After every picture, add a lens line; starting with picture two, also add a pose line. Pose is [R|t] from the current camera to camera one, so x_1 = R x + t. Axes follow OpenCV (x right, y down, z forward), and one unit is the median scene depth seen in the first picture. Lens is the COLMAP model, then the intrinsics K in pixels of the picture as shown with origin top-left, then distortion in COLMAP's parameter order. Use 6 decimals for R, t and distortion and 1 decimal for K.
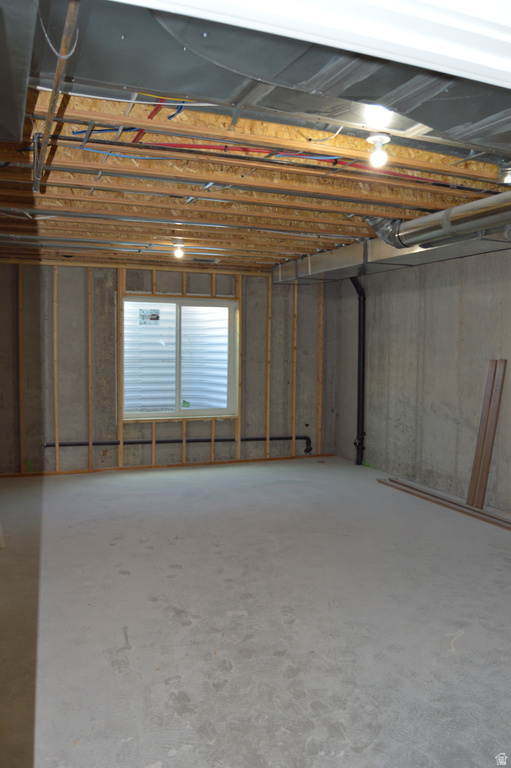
lens RADIAL K [[613.8, 0, 255.5], [0, 613.8, 384.0], [0, 0, 1]] dist [-0.089447, 0.031005]
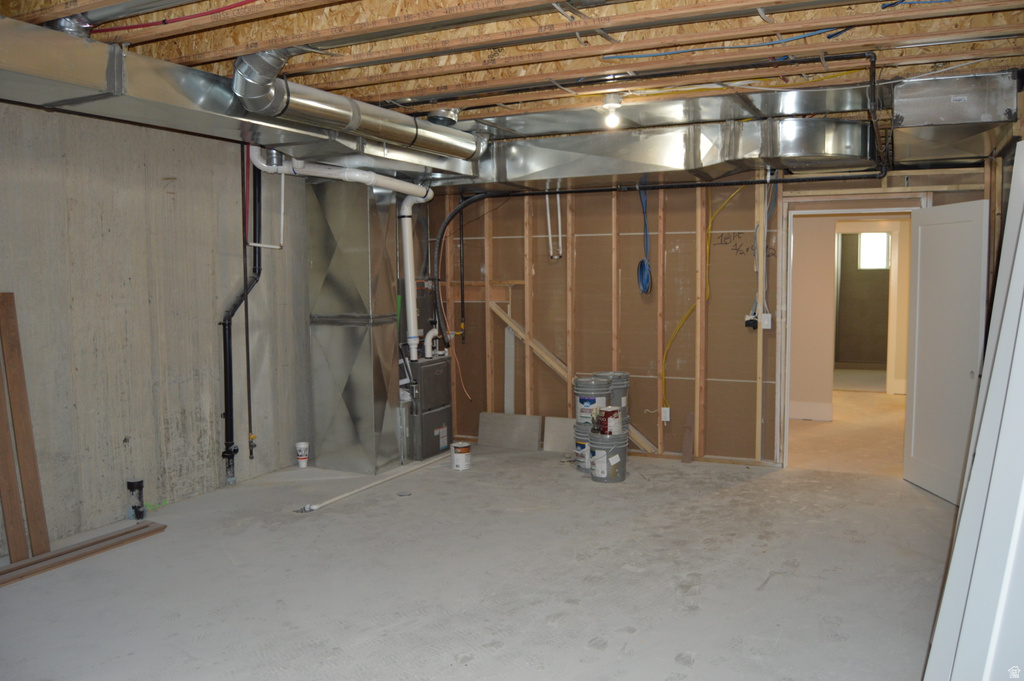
lens RADIAL K [[818.4, 0, 512.0], [0, 818.4, 340.5], [0, 0, 1]] dist [-0.089447, 0.031005]
pose [[-0.664179, -0.064047, 0.744825, -0.884933], [0.049475, 0.990373, 0.129280, -0.129281], [-0.745934, 0.122715, -0.654617, 2.134628]]
